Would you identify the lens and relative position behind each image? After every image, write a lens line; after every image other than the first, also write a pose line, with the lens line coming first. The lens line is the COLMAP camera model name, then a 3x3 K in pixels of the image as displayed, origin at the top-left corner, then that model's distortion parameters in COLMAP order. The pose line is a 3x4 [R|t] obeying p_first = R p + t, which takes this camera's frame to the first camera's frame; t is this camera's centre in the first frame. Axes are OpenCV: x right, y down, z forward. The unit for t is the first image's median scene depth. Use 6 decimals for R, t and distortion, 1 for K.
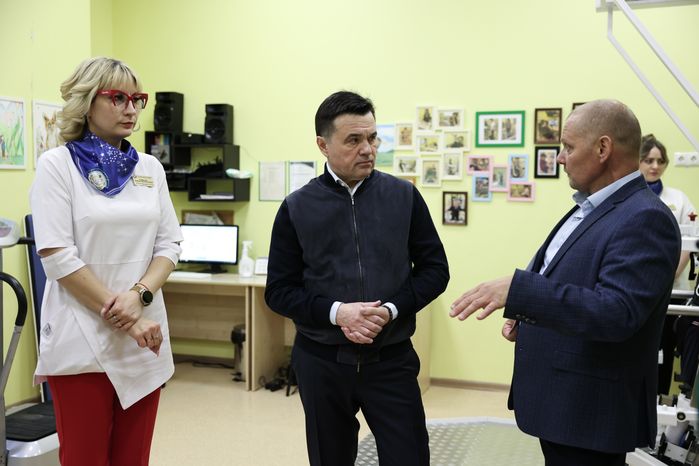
lens RADIAL K [[766.9, 0, 349.0], [0, 766.9, 233.8], [0, 0, 1]] dist [0.020884, 0.000000]
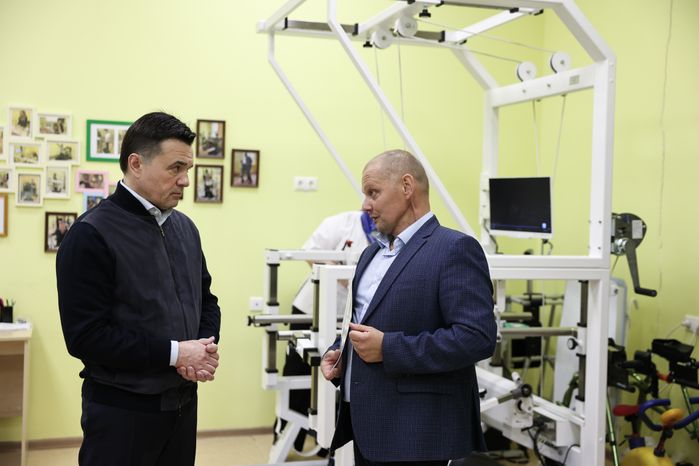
lens RADIAL K [[970.9, 0, 349.4], [0, 970.9, 230.9], [0, 0, 1]] dist [0.036121, 0.000000]
pose [[0.789033, -0.000918, 0.614350, -0.266773], [0.017448, 0.999629, -0.020916, -0.007290], [-0.614103, 0.027223, 0.788756, -0.029198]]
